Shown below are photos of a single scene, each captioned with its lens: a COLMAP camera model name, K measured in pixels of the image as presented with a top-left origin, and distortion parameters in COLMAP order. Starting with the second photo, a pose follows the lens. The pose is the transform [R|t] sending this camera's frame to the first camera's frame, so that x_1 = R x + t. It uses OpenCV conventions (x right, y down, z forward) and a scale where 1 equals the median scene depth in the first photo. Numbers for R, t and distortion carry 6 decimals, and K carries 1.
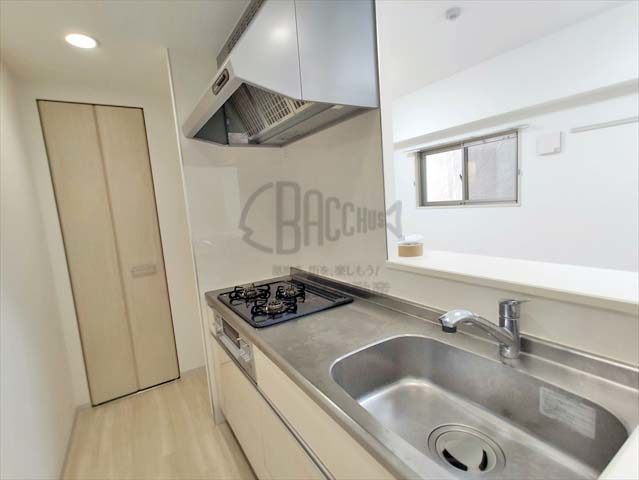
lens RADIAL K [[316.6, 0, 319.5], [0, 316.6, 240.0], [0, 0, 1]] dist [0.000596, 0.000066]
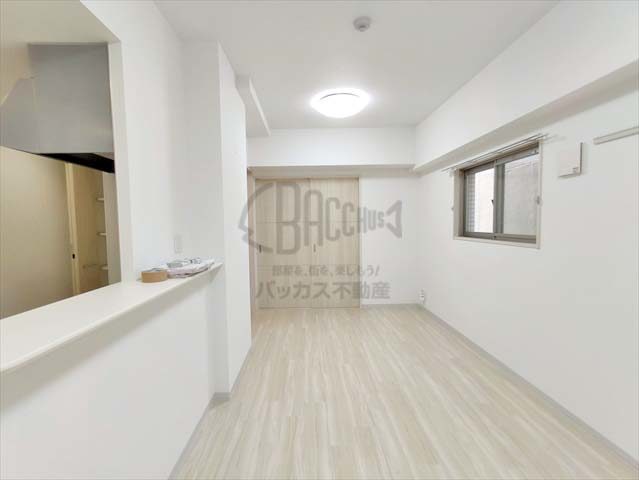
lens RADIAL K [[316.6, 0, 319.5], [0, 316.6, 240.0], [0, 0, 1]] dist [0.000596, 0.000066]
pose [[0.867732, 0.082569, -0.490125, 0.473930], [-0.100313, 0.994906, -0.009991, -0.060195], [0.486804, 0.057835, 0.871595, 0.129315]]
